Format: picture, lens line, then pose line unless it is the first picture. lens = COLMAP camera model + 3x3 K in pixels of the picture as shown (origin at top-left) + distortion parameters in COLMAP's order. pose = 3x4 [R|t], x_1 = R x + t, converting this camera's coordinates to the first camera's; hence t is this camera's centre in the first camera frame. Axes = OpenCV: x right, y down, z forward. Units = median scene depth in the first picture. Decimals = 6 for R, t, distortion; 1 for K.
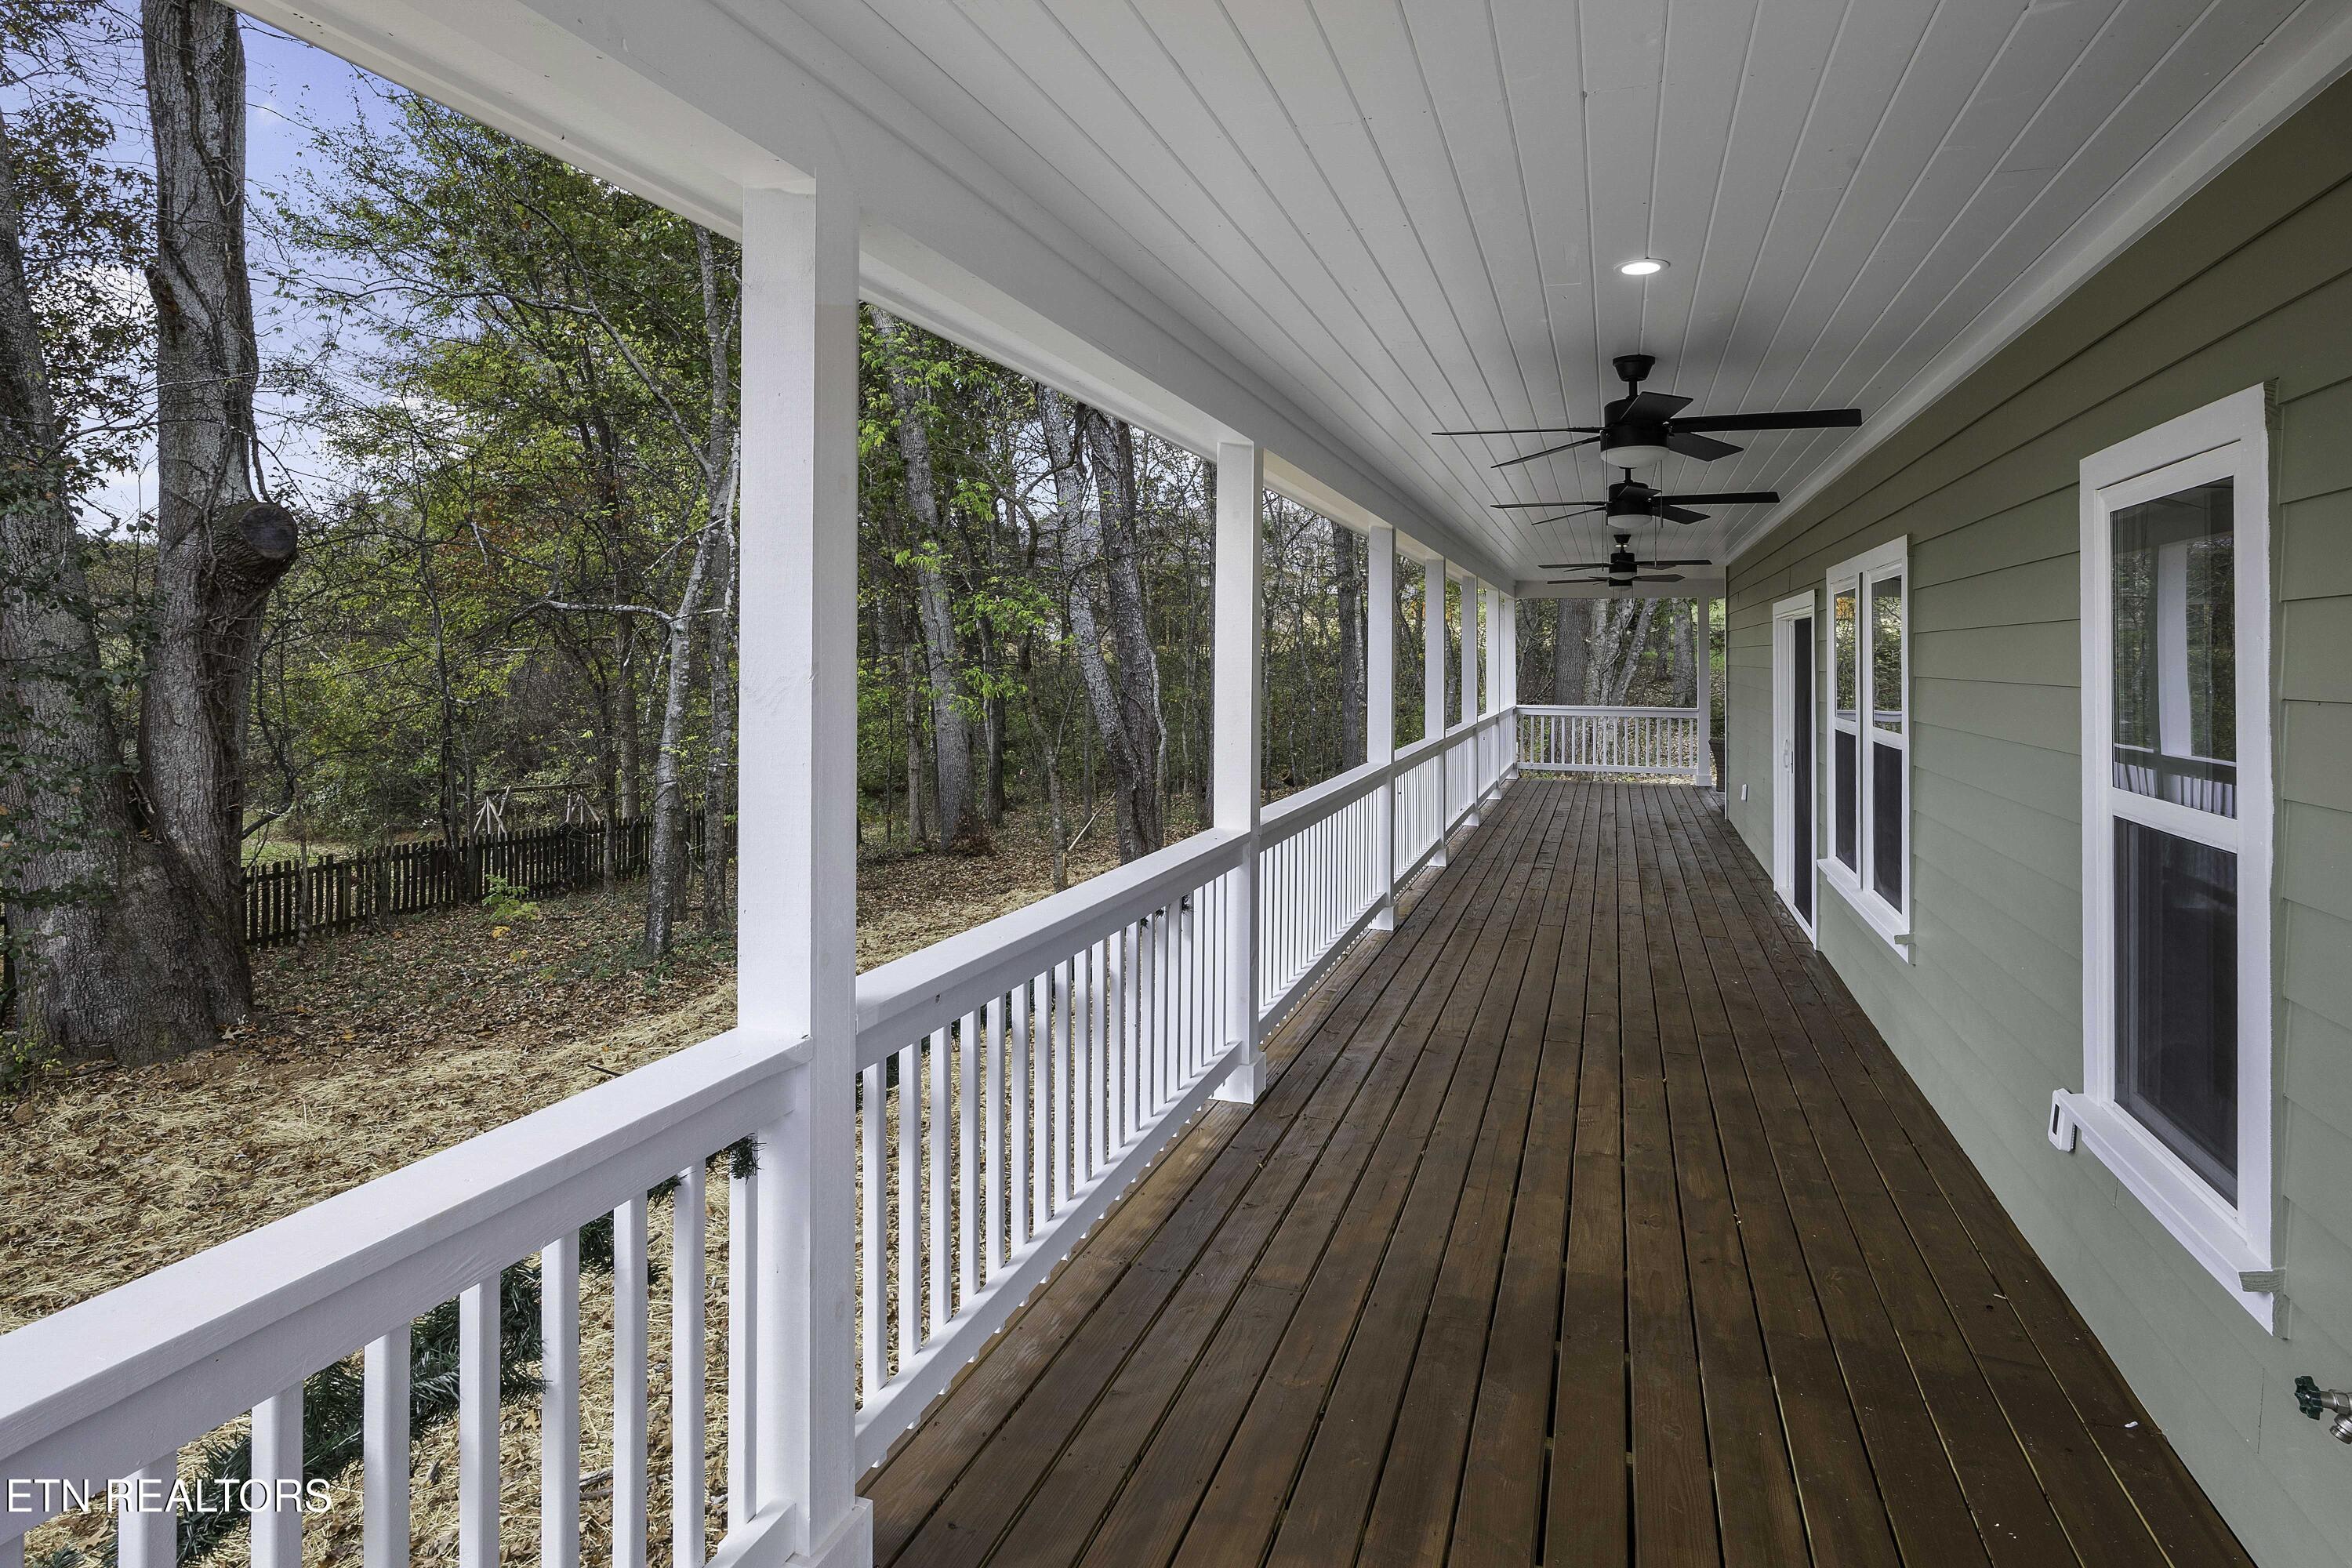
lens RADIAL K [[1280.2, 0, 1182.8], [0, 1280.2, 626.8], [0, 0, 1]] dist [0.003267, -0.000005]
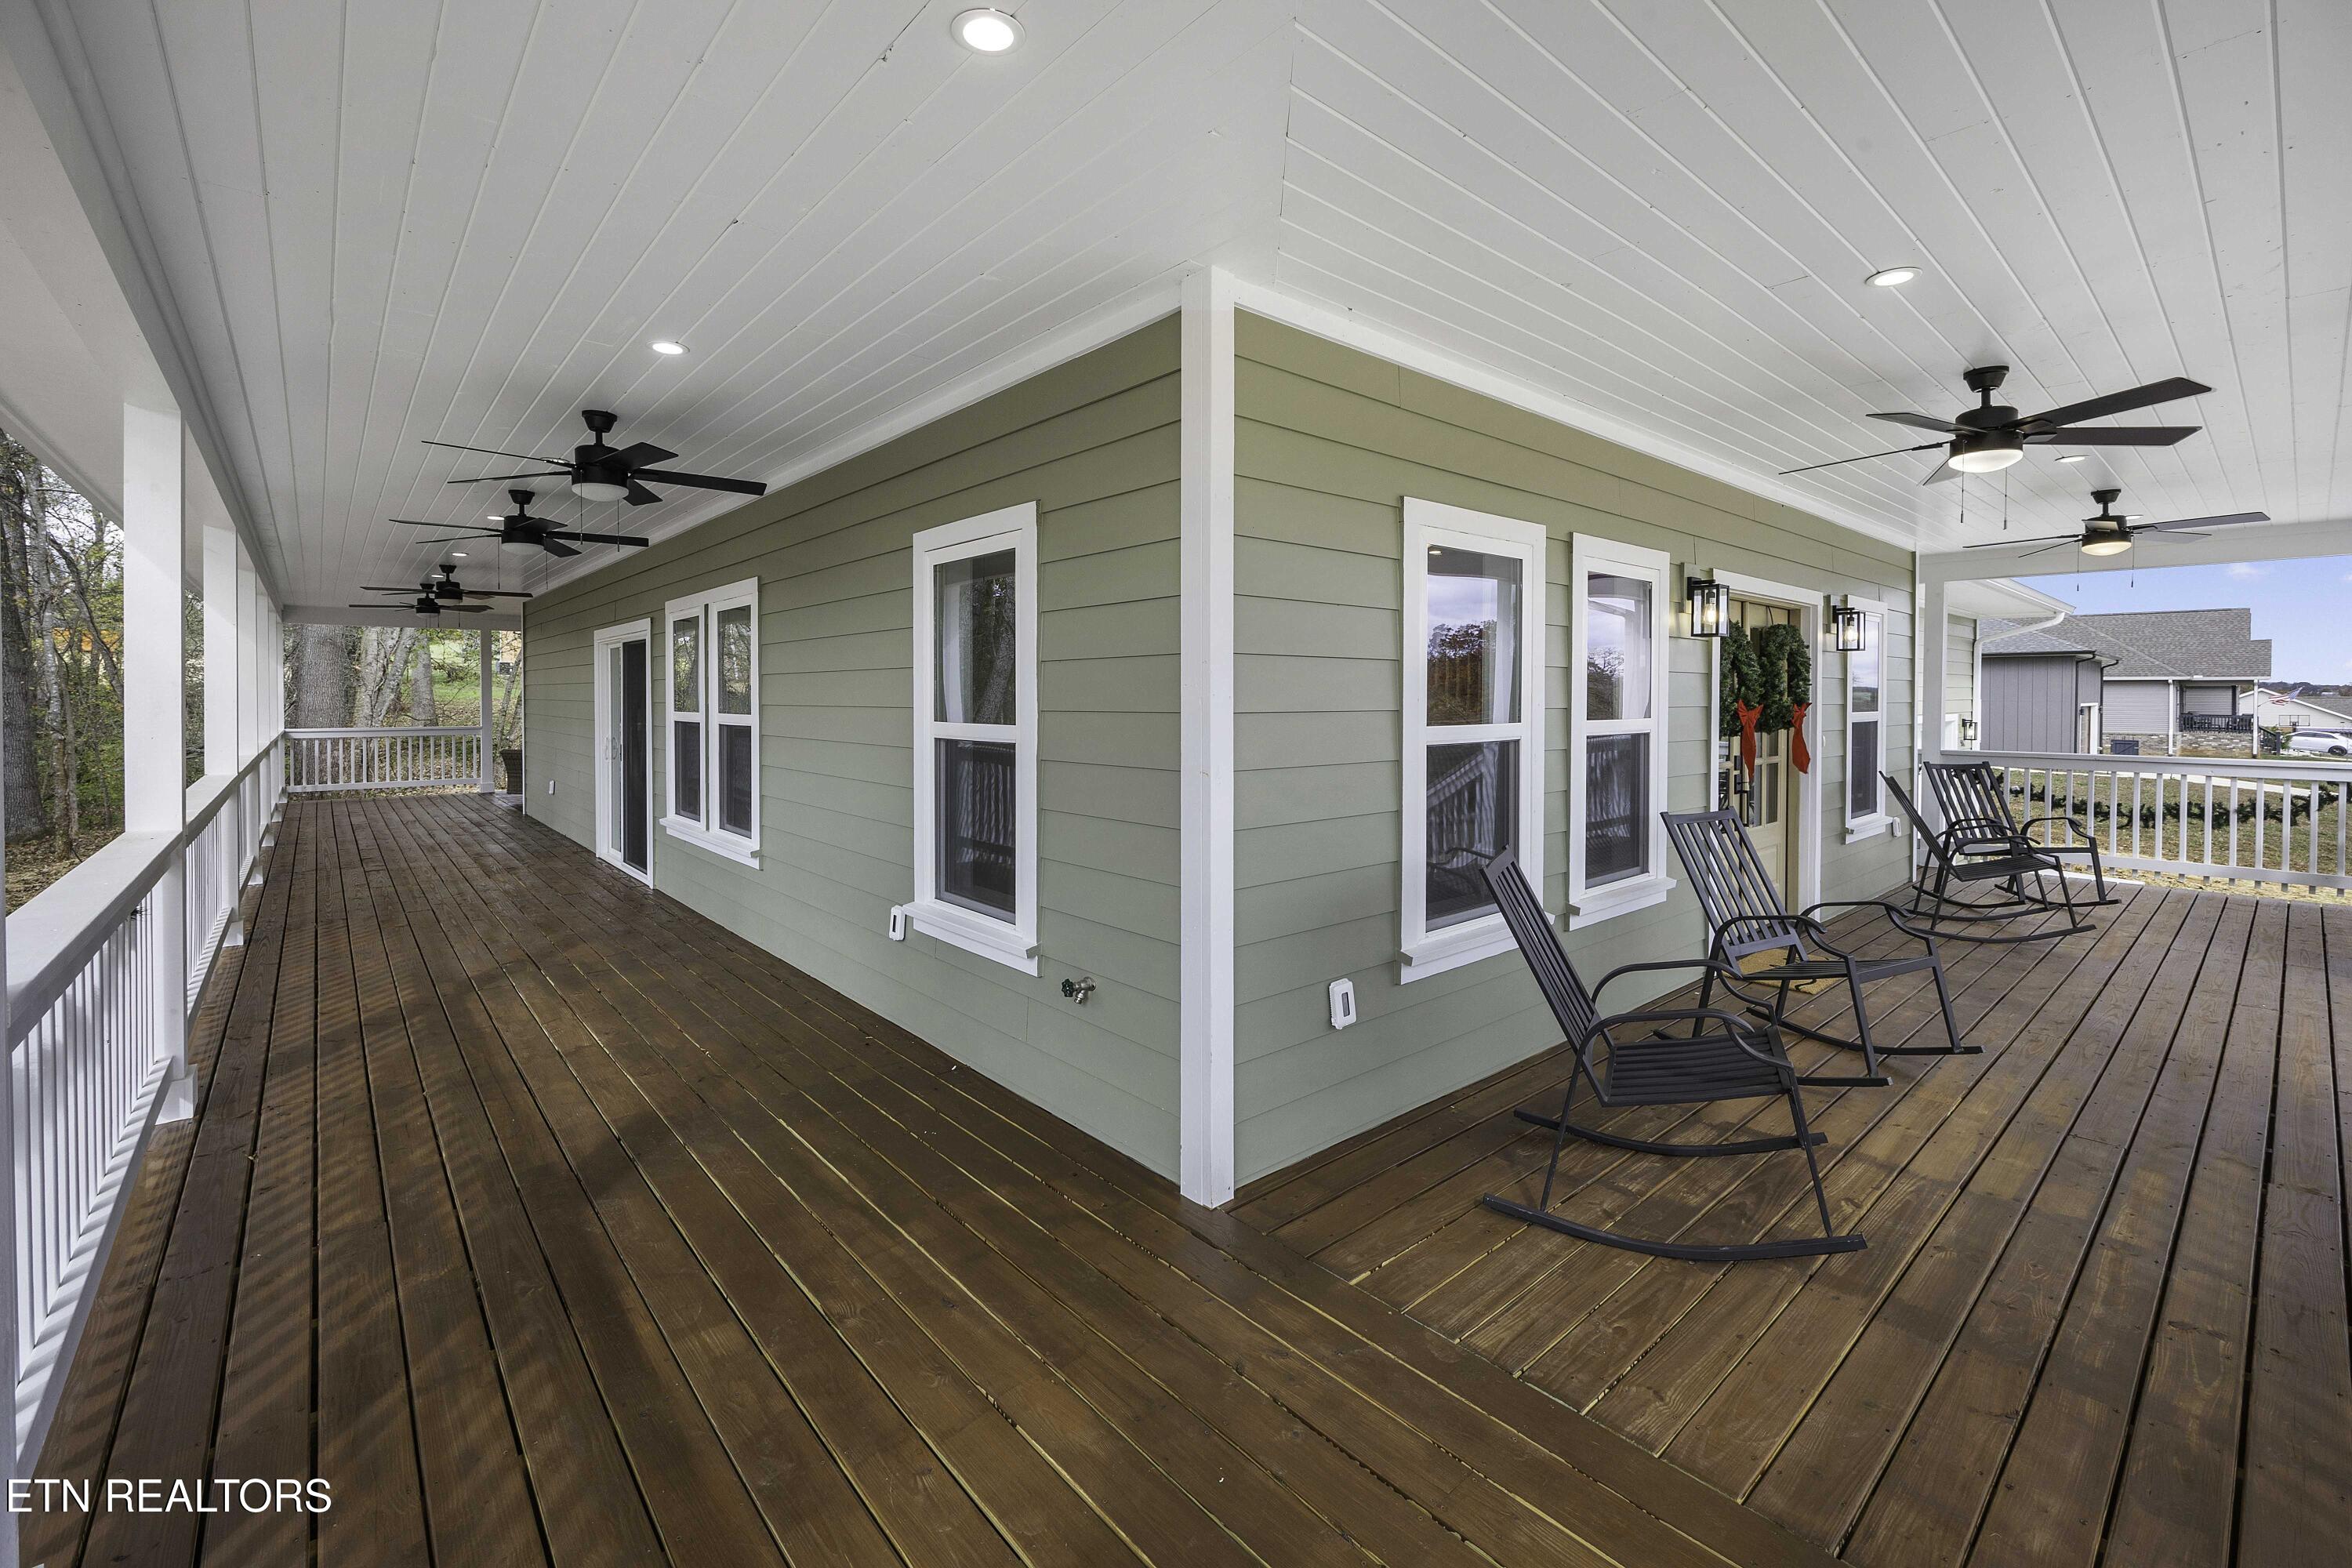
lens RADIAL K [[1009.5, 0, 1177.2], [0, 1009.5, 681.7], [0, 0, 1]] dist [-0.000356, -0.000396]
pose [[0.514848, -0.001632, 0.857280, -0.273008], [-0.010134, 0.999917, 0.007989, 0.052727], [-0.857222, -0.012801, 0.514788, 0.002838]]
